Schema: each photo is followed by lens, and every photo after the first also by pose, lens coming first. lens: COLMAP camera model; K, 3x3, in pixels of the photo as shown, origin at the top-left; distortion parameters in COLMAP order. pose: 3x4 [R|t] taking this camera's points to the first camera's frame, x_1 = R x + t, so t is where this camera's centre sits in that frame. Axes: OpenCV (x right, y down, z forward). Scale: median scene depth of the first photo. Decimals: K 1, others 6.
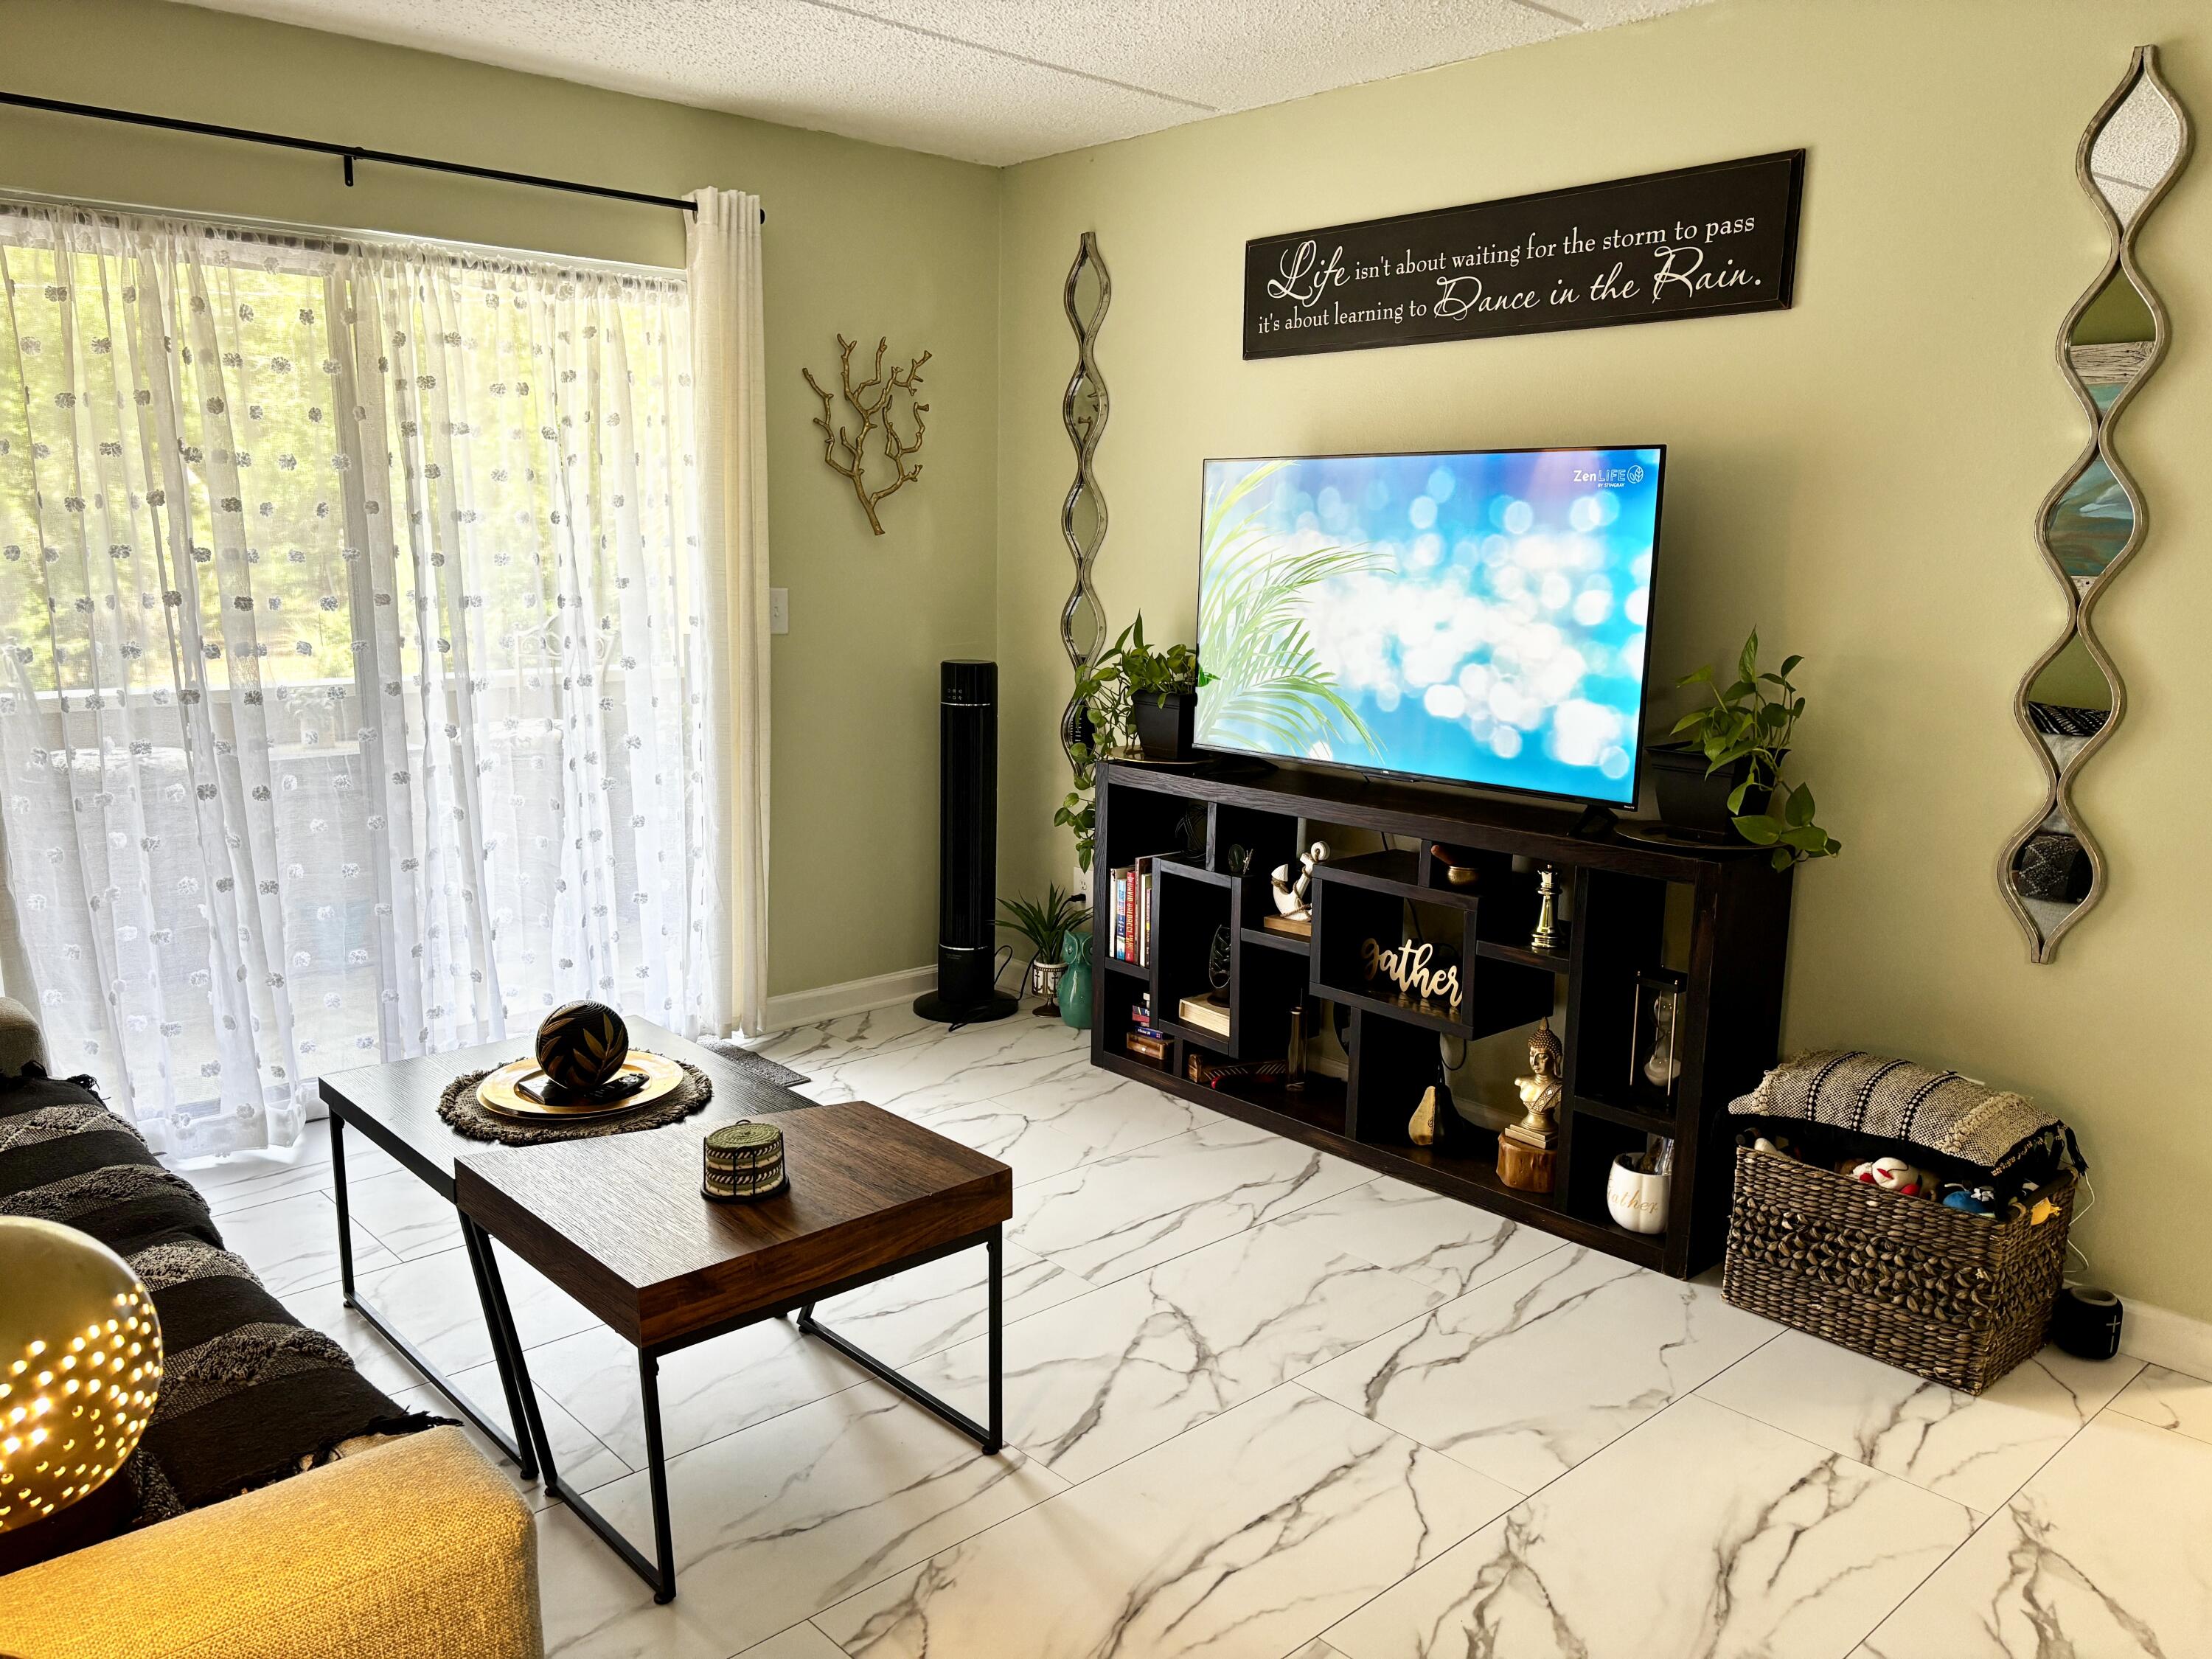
lens RADIAL K [[1674.5, 0, 1123.6], [0, 1674.5, 842.6], [0, 0, 1]] dist [-0.010594, 0.050616]
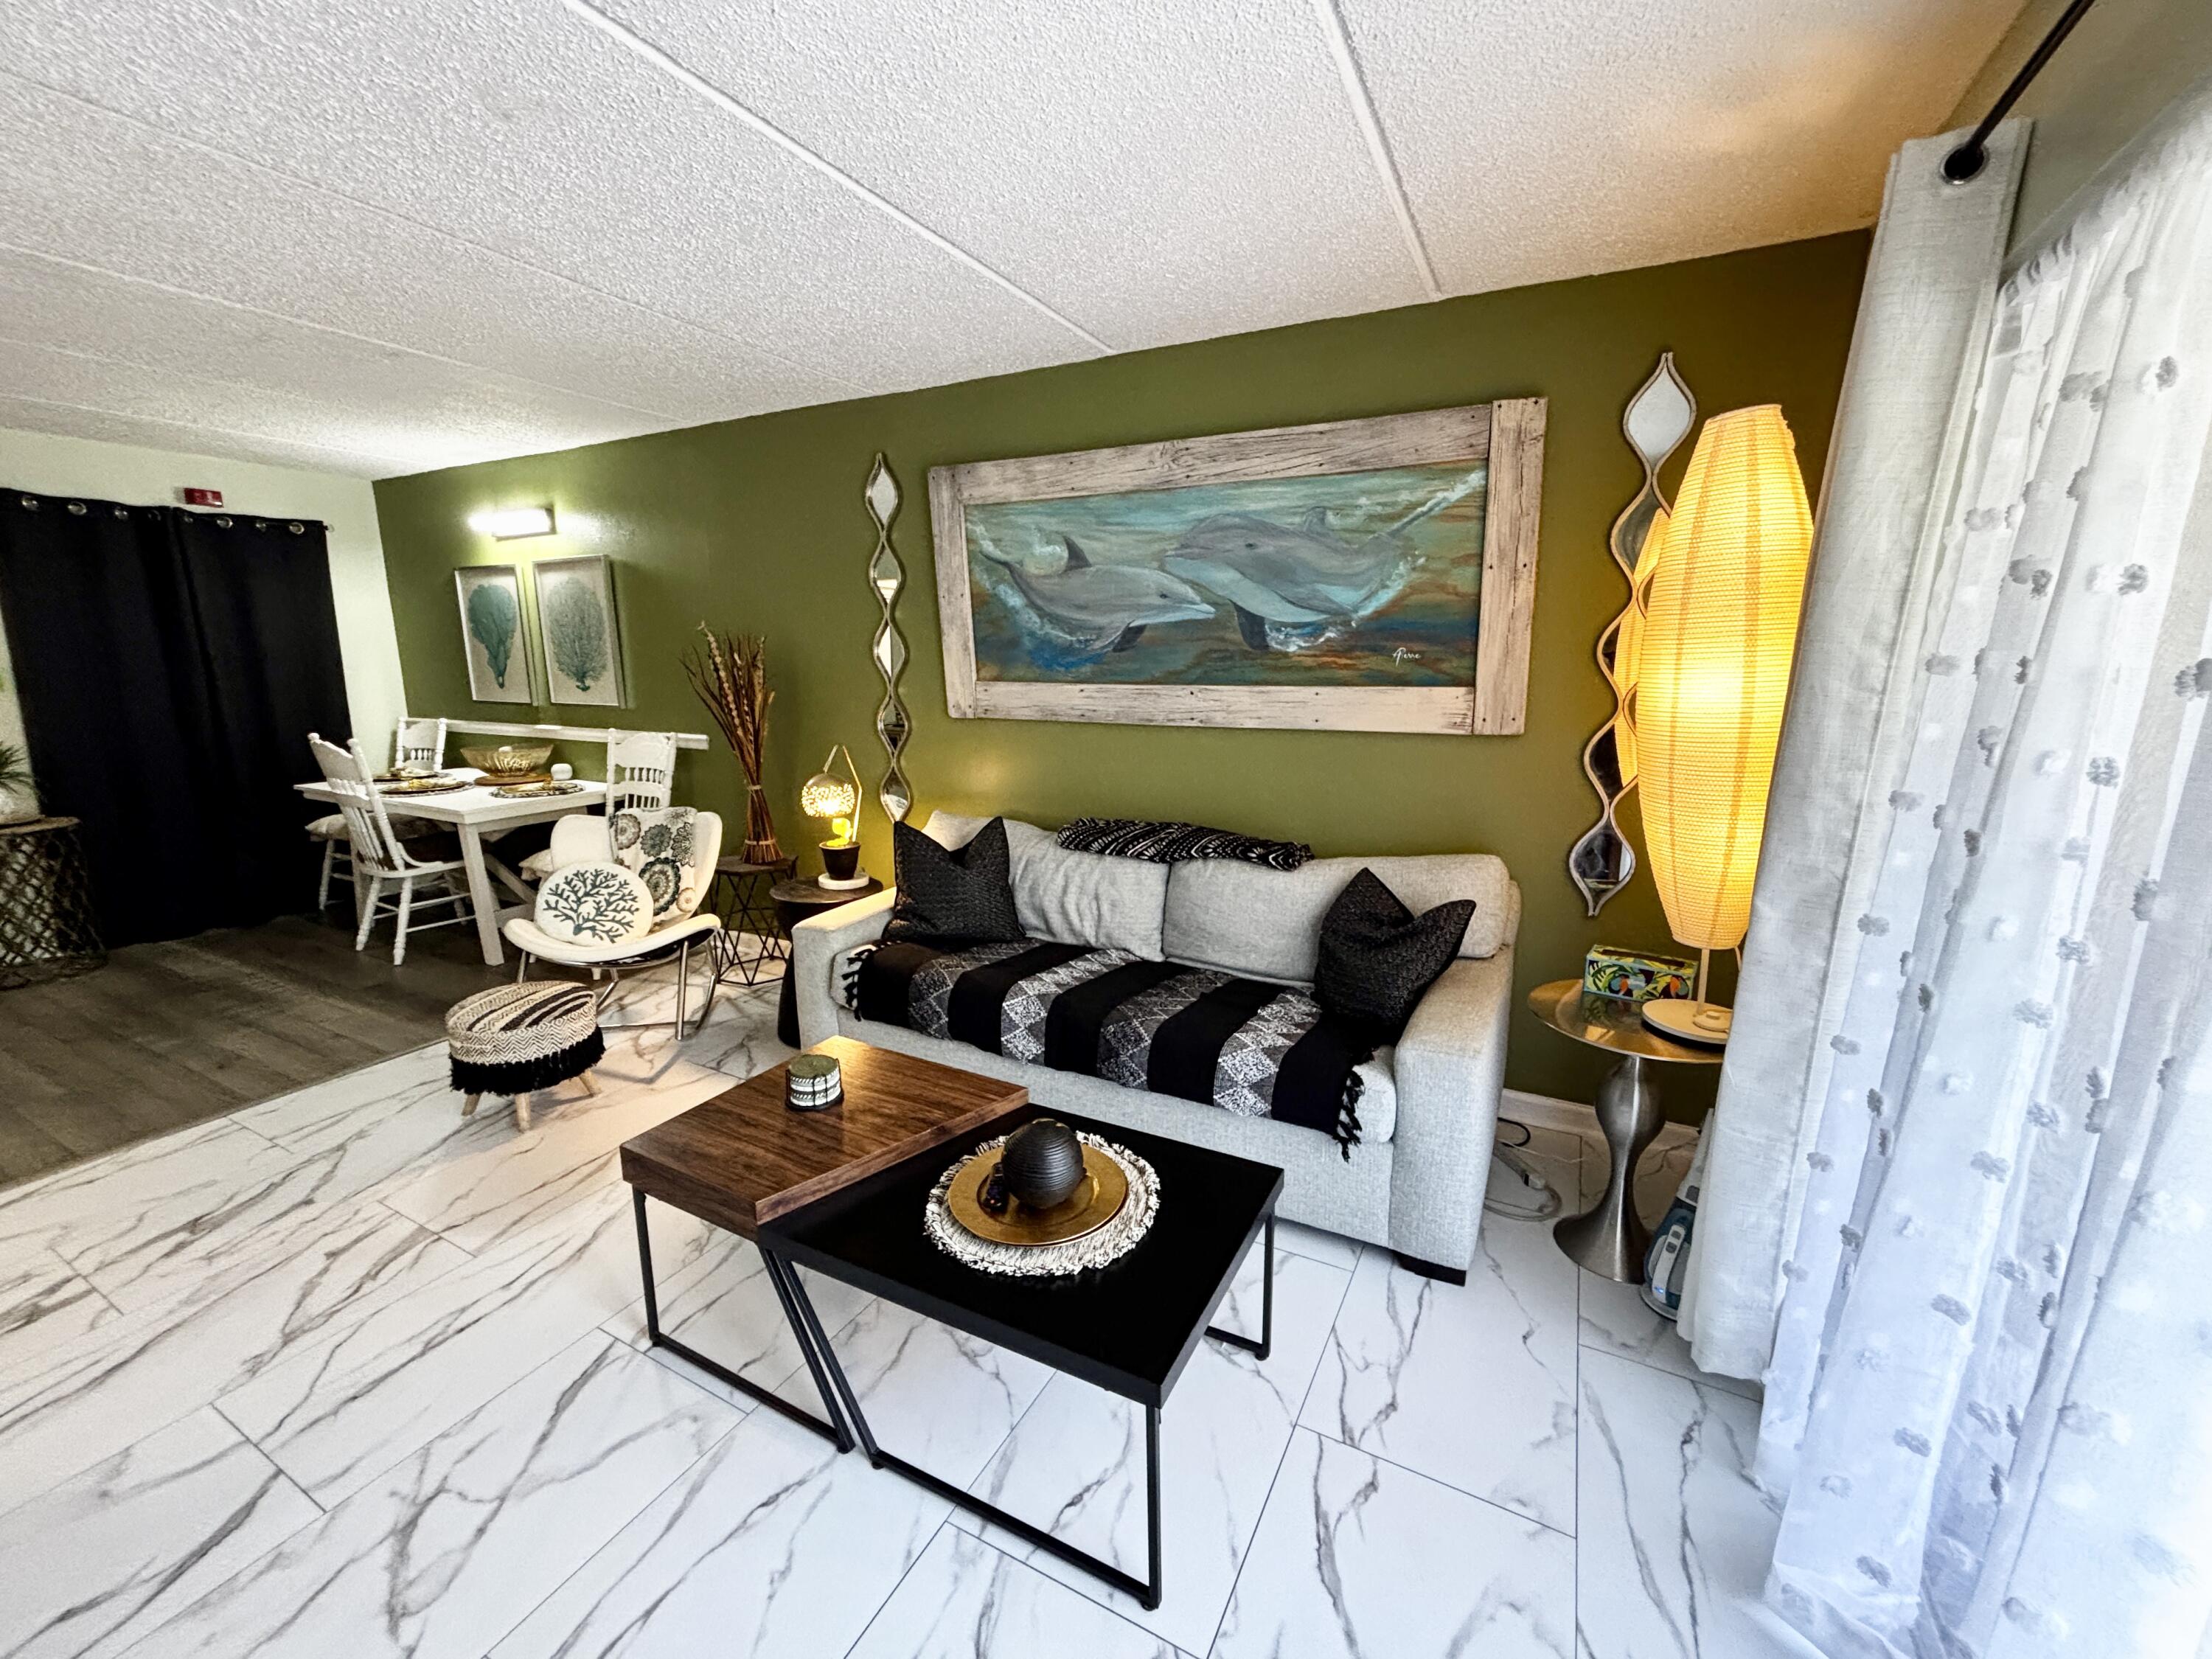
lens RADIAL K [[887.1, 0, 1102.7], [0, 887.1, 828.2], [0, 0, 1]] dist [0.000637, -0.001337]
pose [[-0.942616, 0.052639, -0.329704, -0.152149], [-0.074179, 0.929796, 0.360523, -0.236455], [0.325535, 0.364291, -0.872536, 1.193480]]
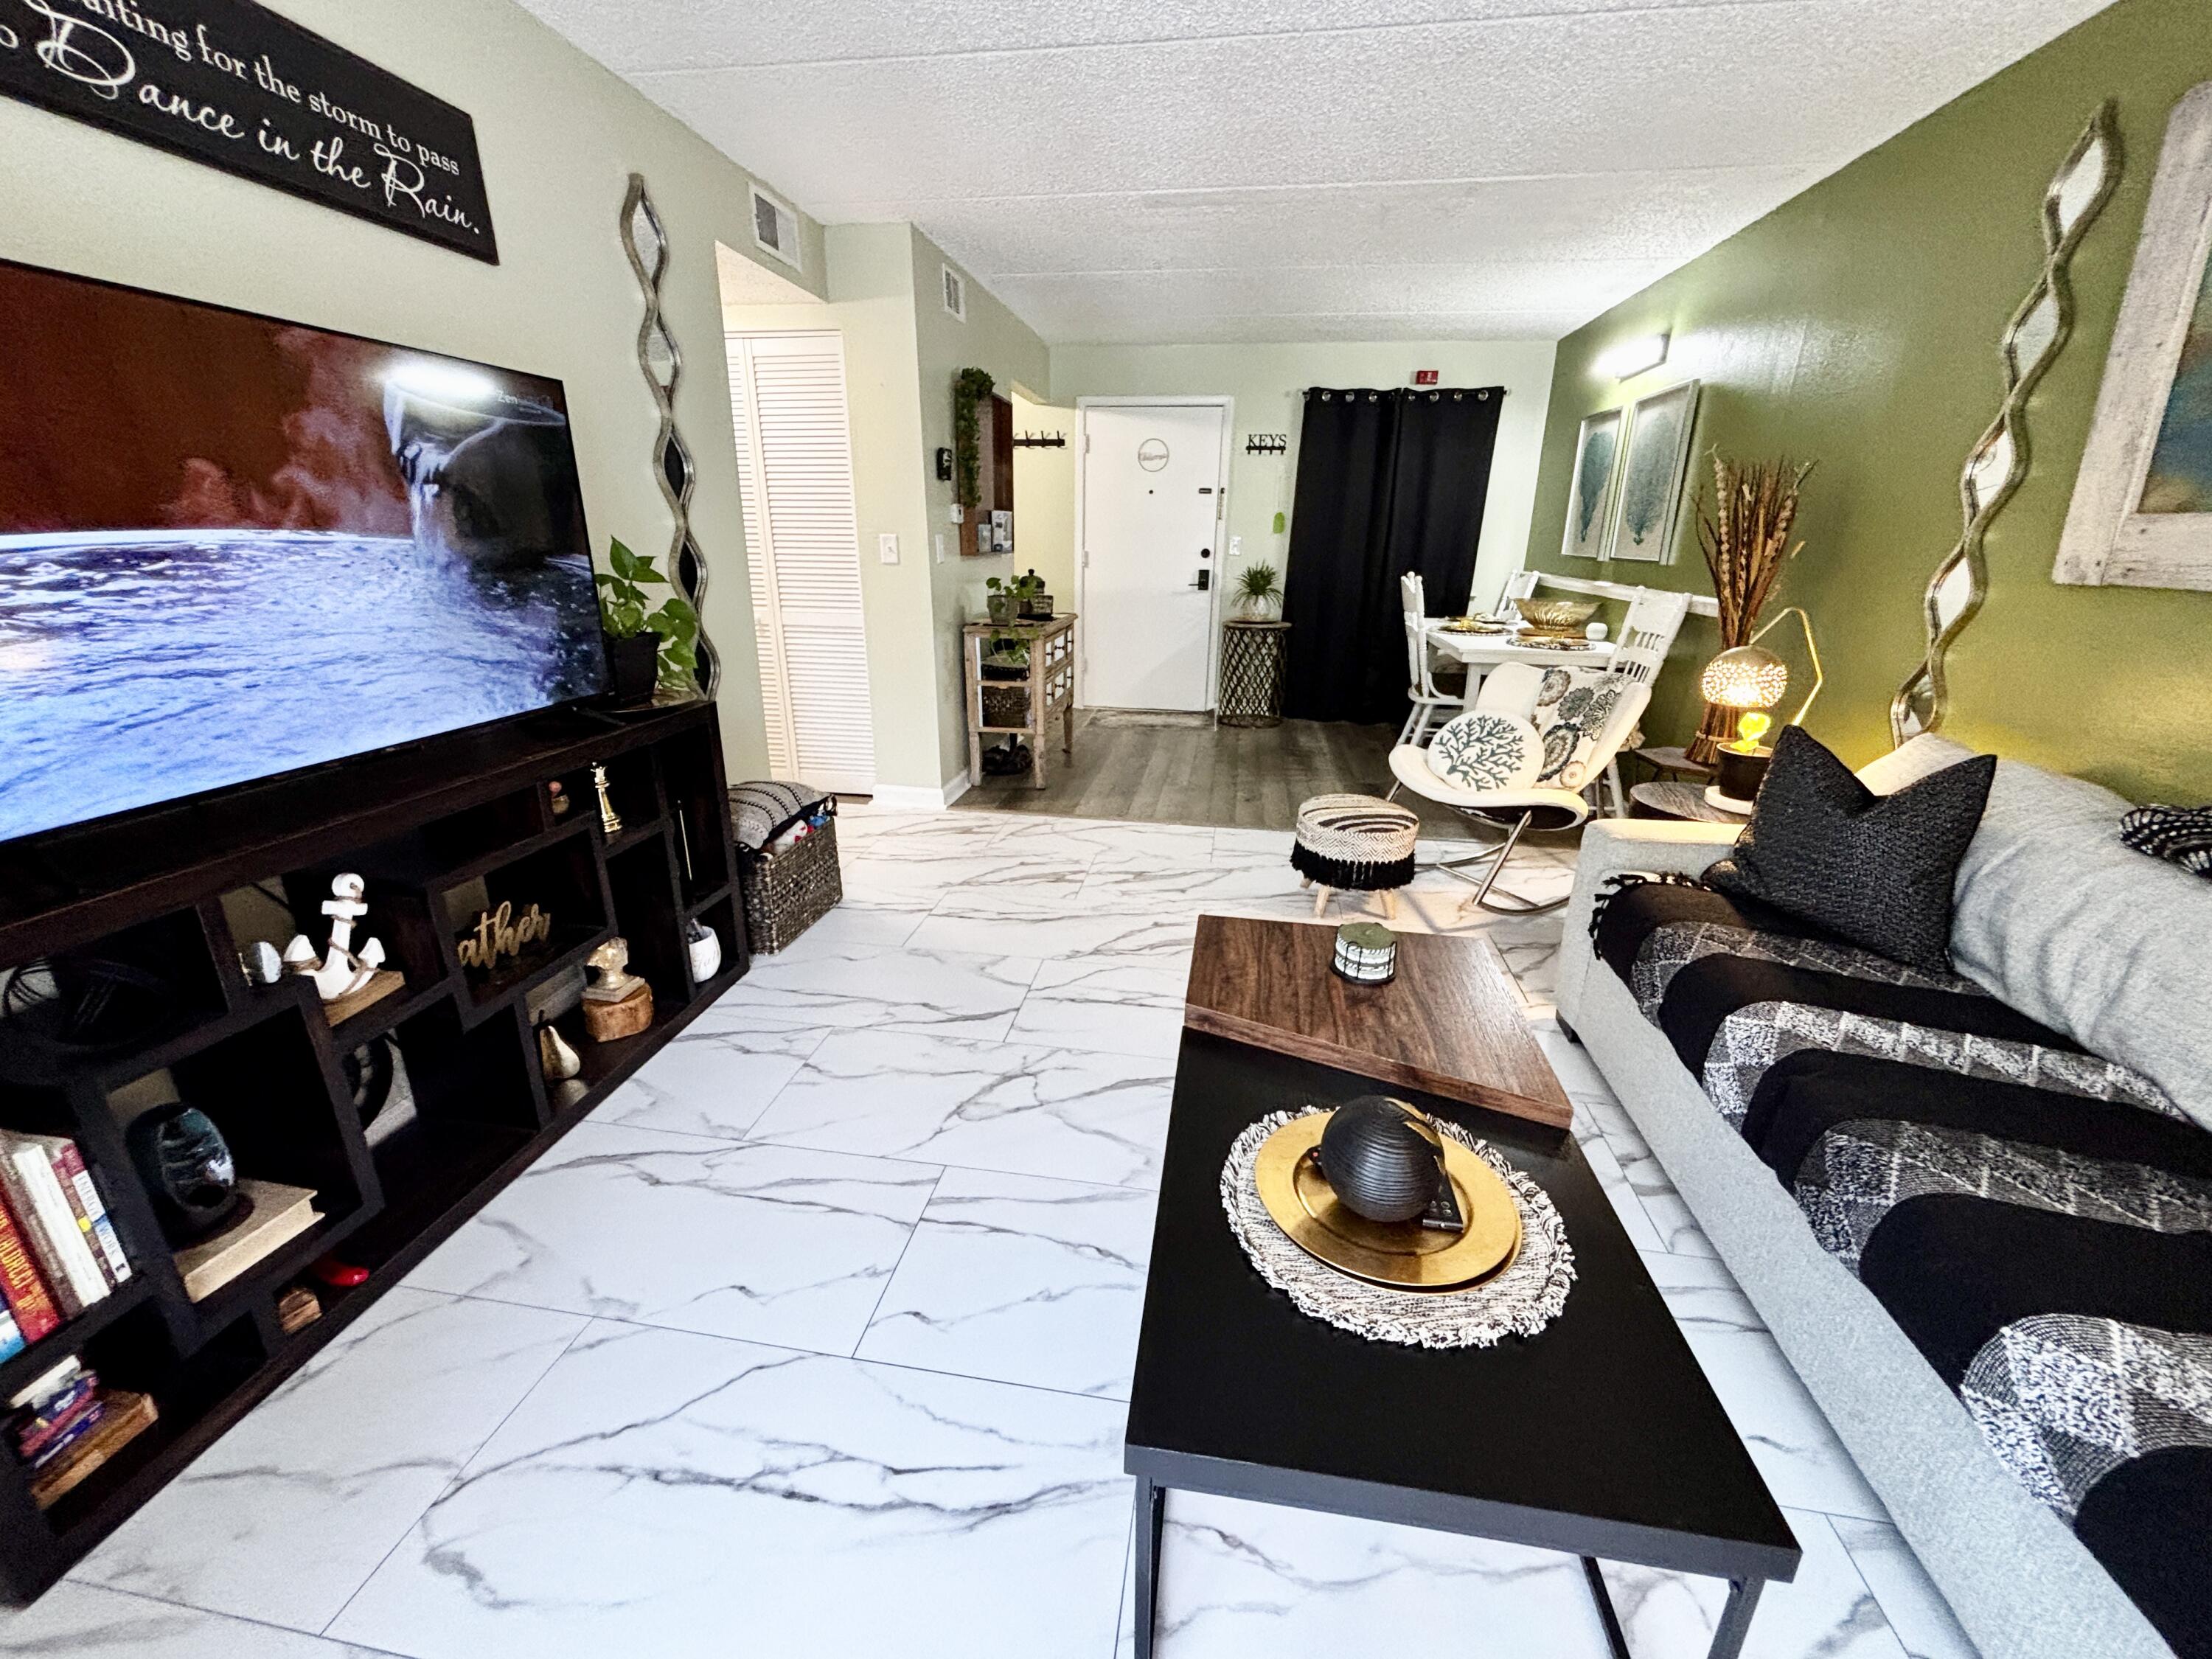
lens RADIAL K [[888.3, 0, 1101.7], [0, 888.3, 828.3], [0, 0, 1]] dist [-0.000423, -0.001022]
pose [[-0.616167, -0.270358, 0.739760, -0.415360], [0.127317, 0.892698, 0.432298, -0.162087], [-0.777257, 0.360551, -0.515629, 1.041560]]
